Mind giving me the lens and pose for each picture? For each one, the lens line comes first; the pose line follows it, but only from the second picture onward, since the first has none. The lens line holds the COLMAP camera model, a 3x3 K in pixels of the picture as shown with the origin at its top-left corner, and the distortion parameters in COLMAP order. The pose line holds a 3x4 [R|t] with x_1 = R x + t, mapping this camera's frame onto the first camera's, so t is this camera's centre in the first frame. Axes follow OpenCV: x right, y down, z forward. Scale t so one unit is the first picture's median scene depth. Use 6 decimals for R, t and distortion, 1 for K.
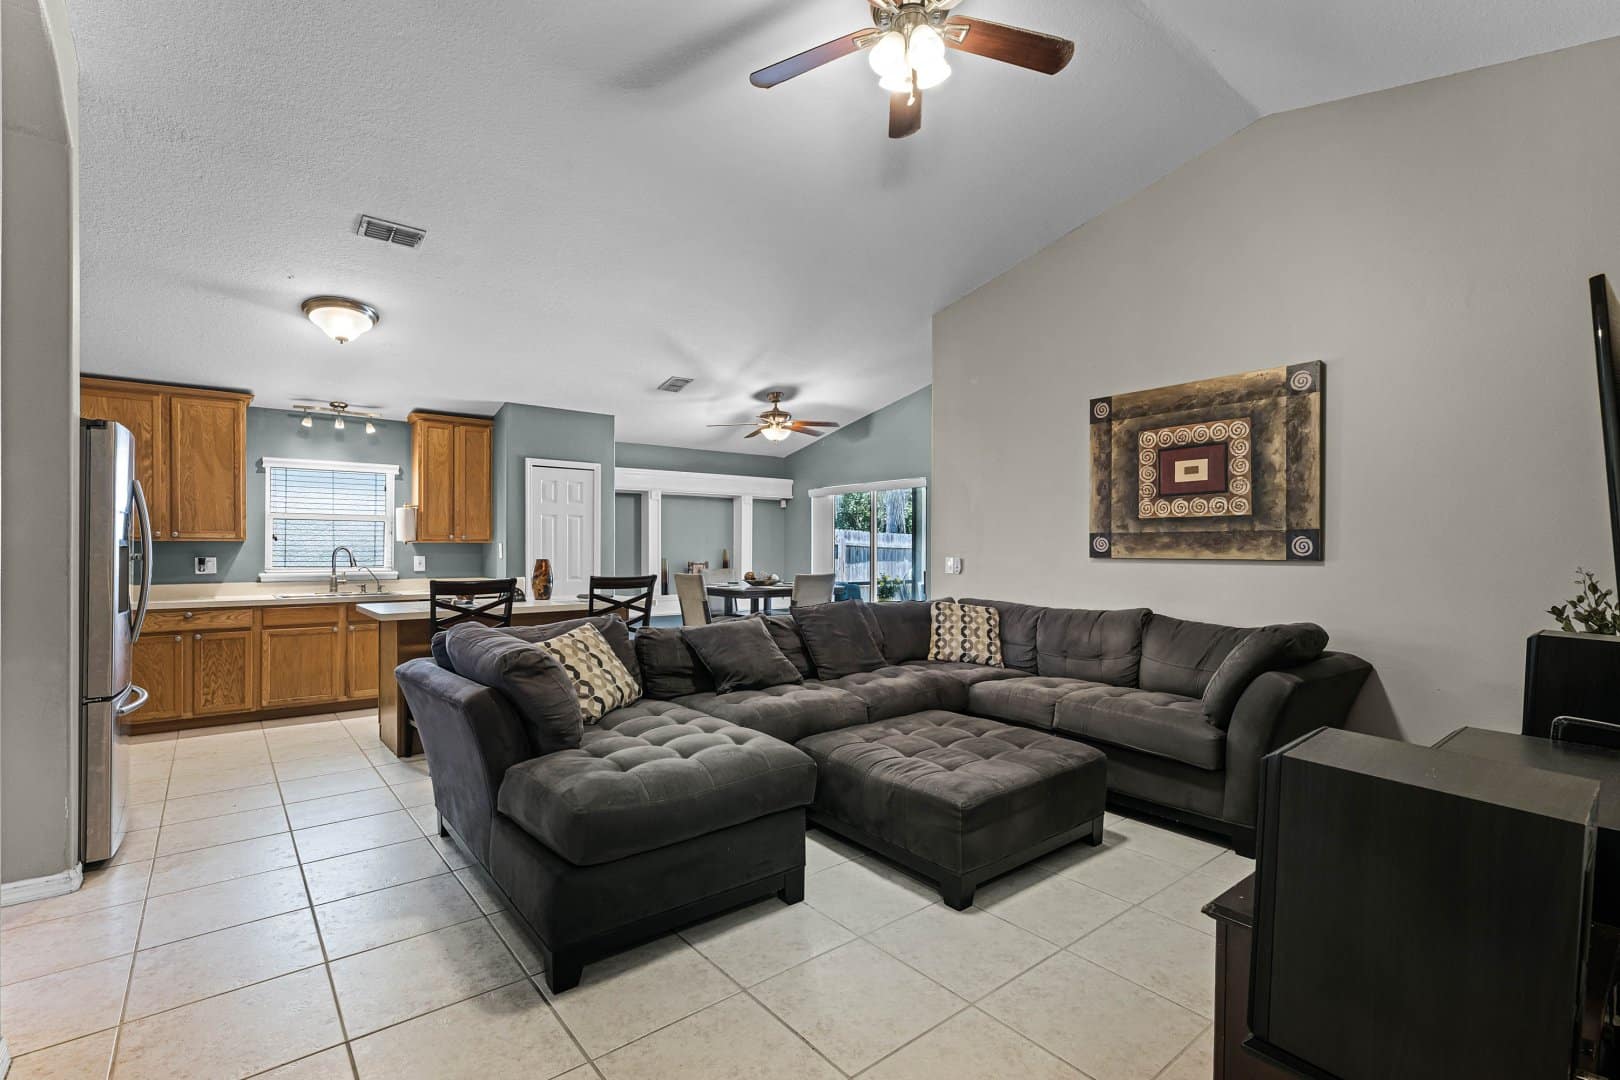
lens RADIAL K [[729.7, 0, 809.7], [0, 729.7, 549.4], [0, 0, 1]] dist [0.002183, 0.000625]
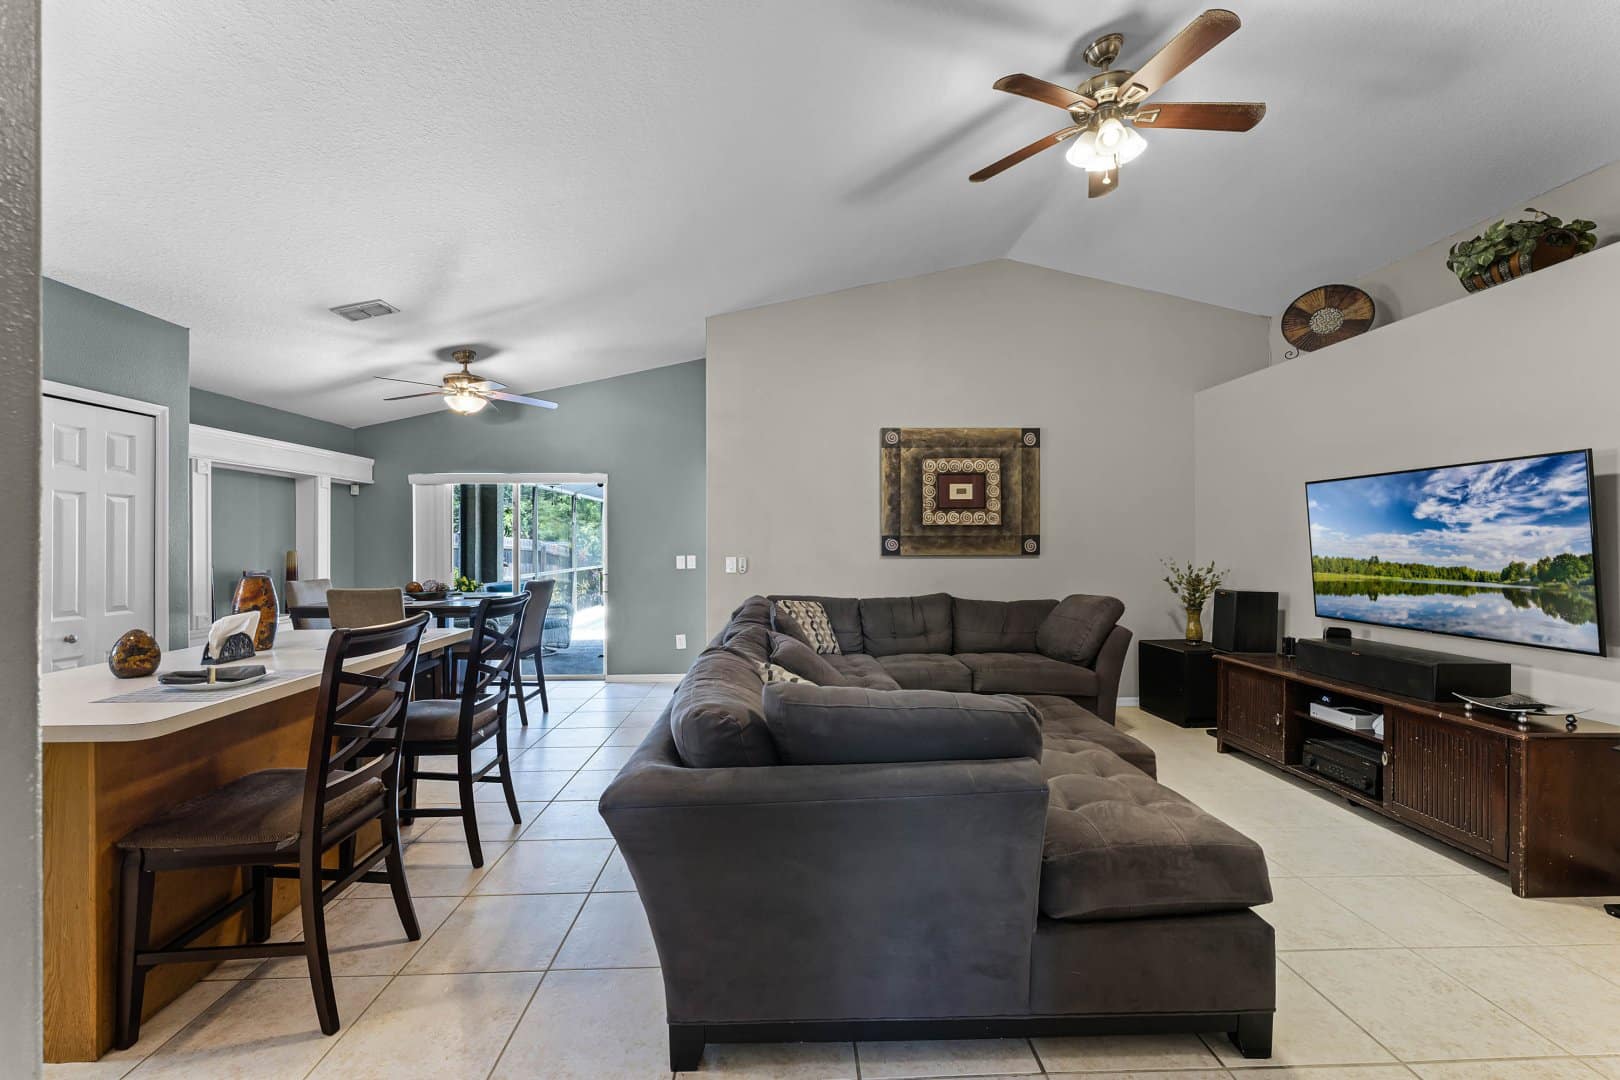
lens RADIAL K [[668.3, 0, 806.3], [0, 668.3, 541.8], [0, 0, 1]] dist [-0.006952, 0.000996]
pose [[0.604563, -0.002957, 0.796552, -0.507865], [0.005402, 0.999985, -0.000388, -0.010244], [-0.796539, 0.004538, 0.604570, 0.356610]]
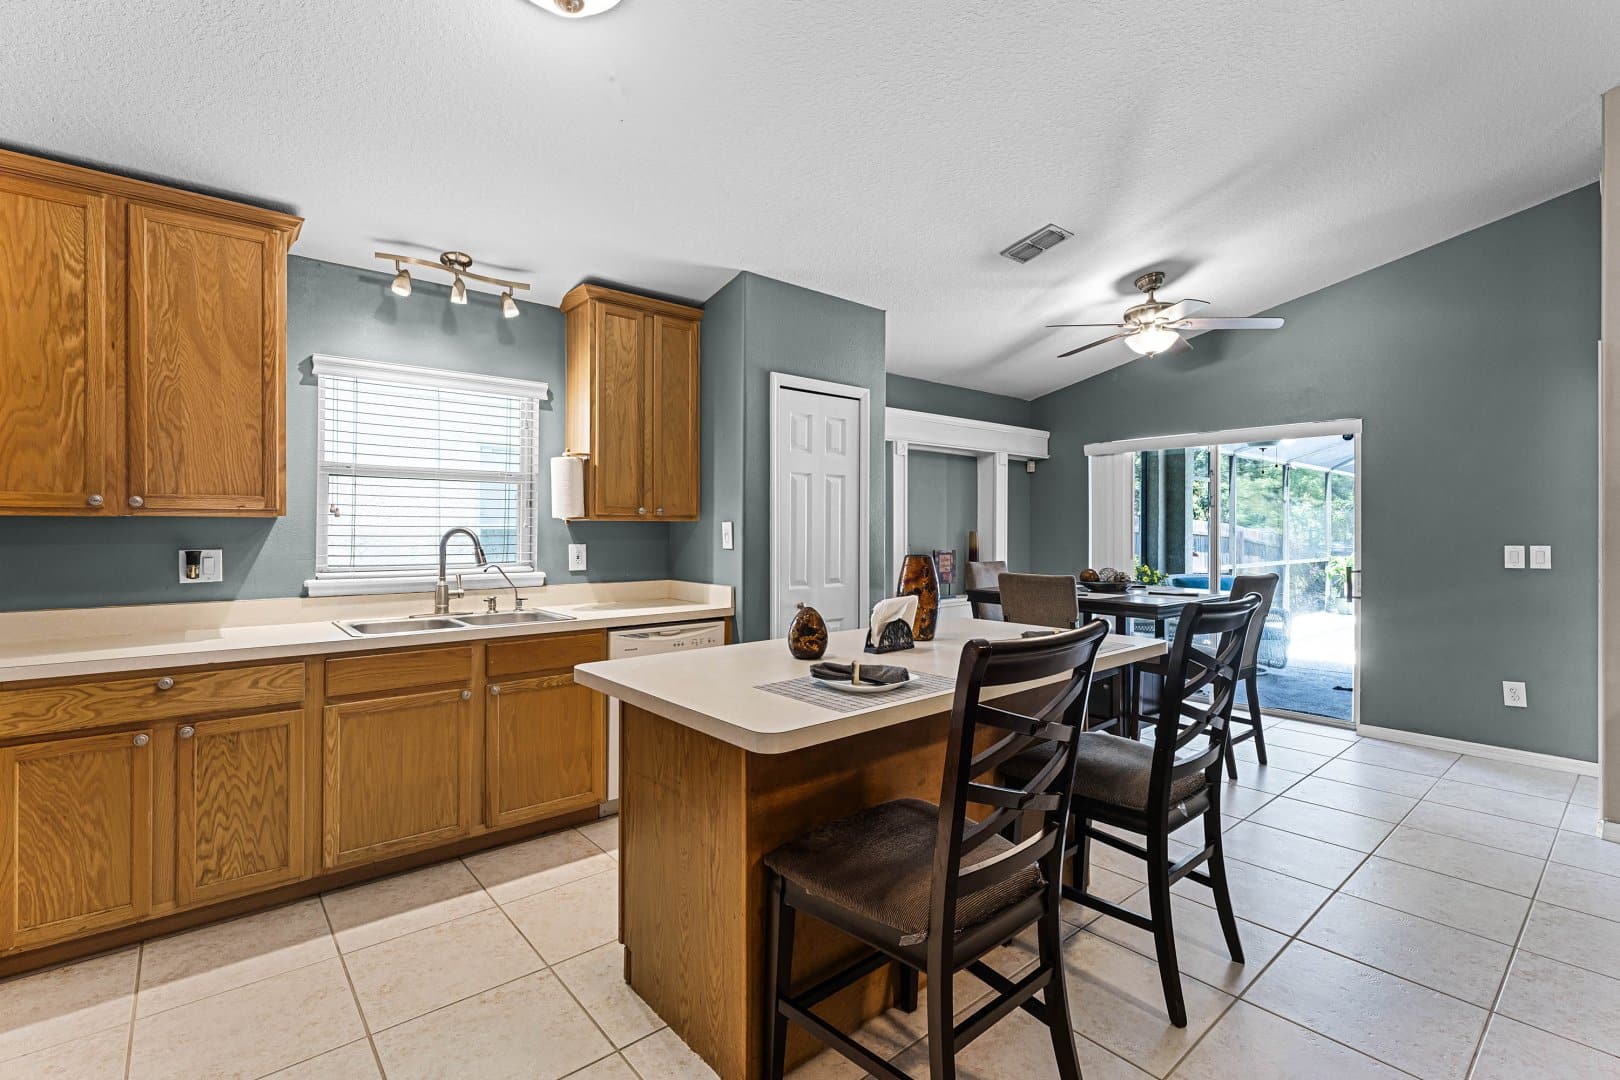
lens RADIAL K [[729.7, 0, 813.5], [0, 729.7, 526.4], [0, 0, 1]] dist [0.002183, 0.000625]
pose [[0.999664, 0.000561, 0.025932, -0.440965], [-0.000419, 0.999985, -0.005494, -0.002471], [-0.025934, 0.005481, 0.999649, 0.513837]]
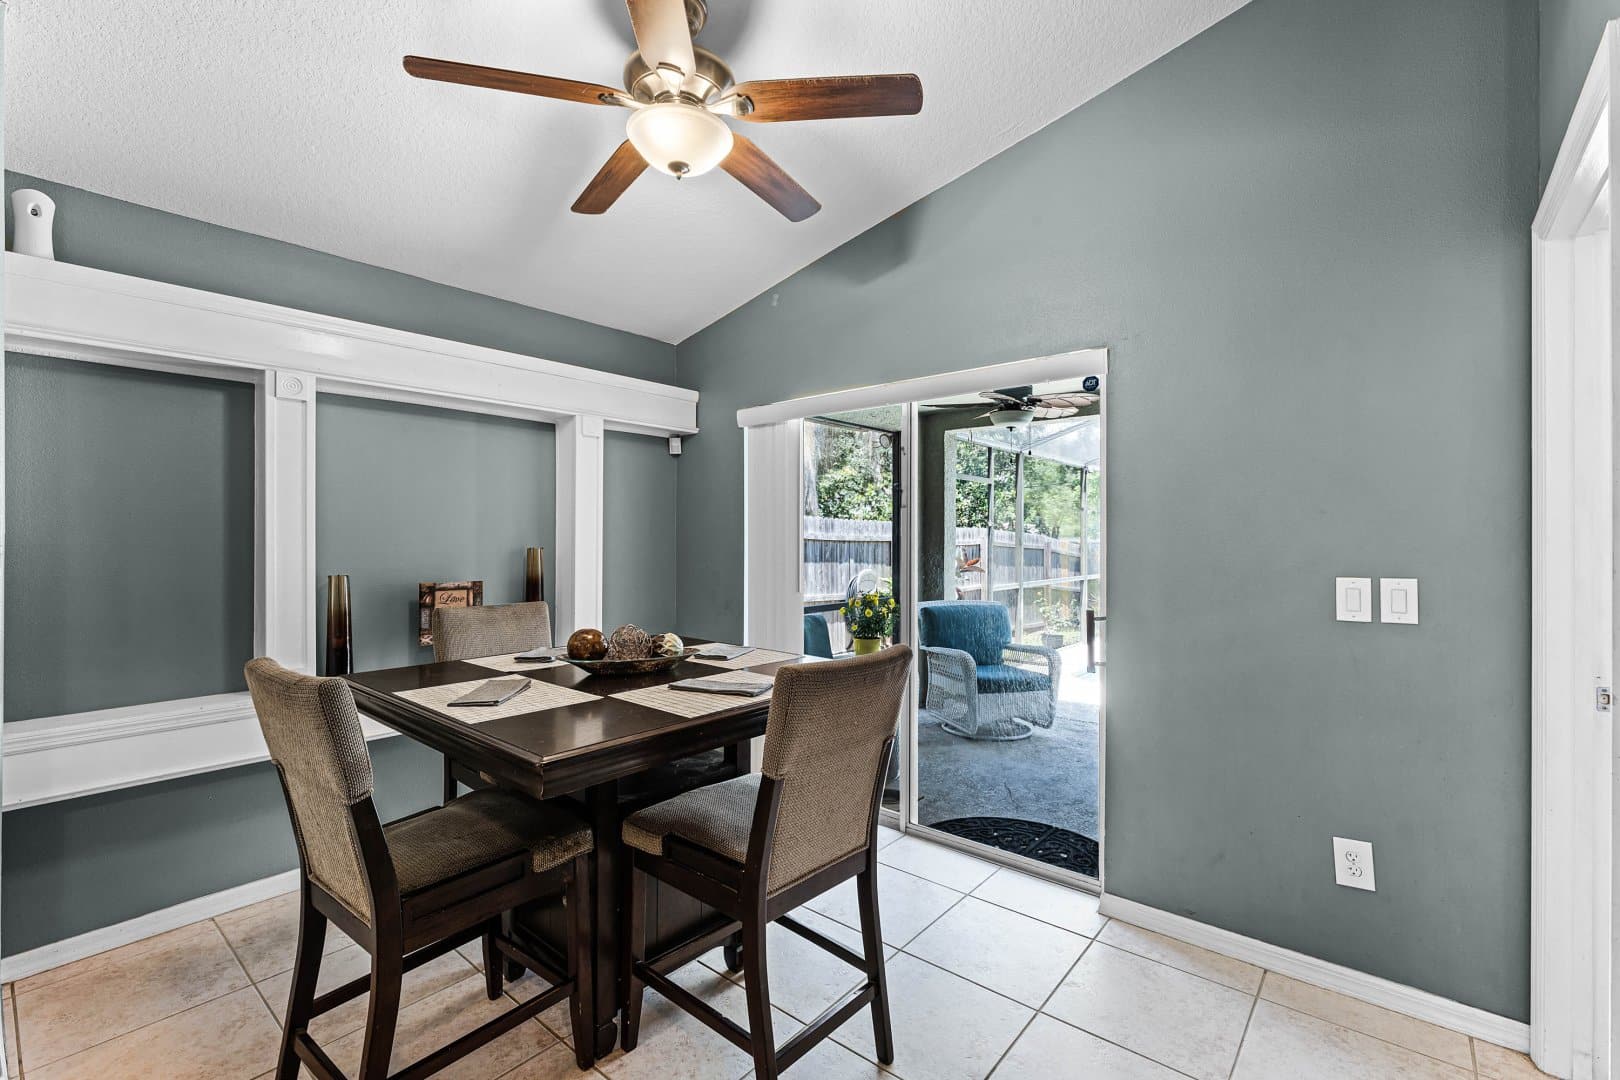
lens RADIAL K [[710.1, 0, 816.4], [0, 710.1, 541.2], [0, 0, 1]] dist [-0.004217, -0.000079]
pose [[0.980268, -0.001054, 0.197672, -0.063108], [0.000687, 0.999998, 0.001924, -0.007821], [-0.197674, -0.001750, 0.980266, 0.927422]]
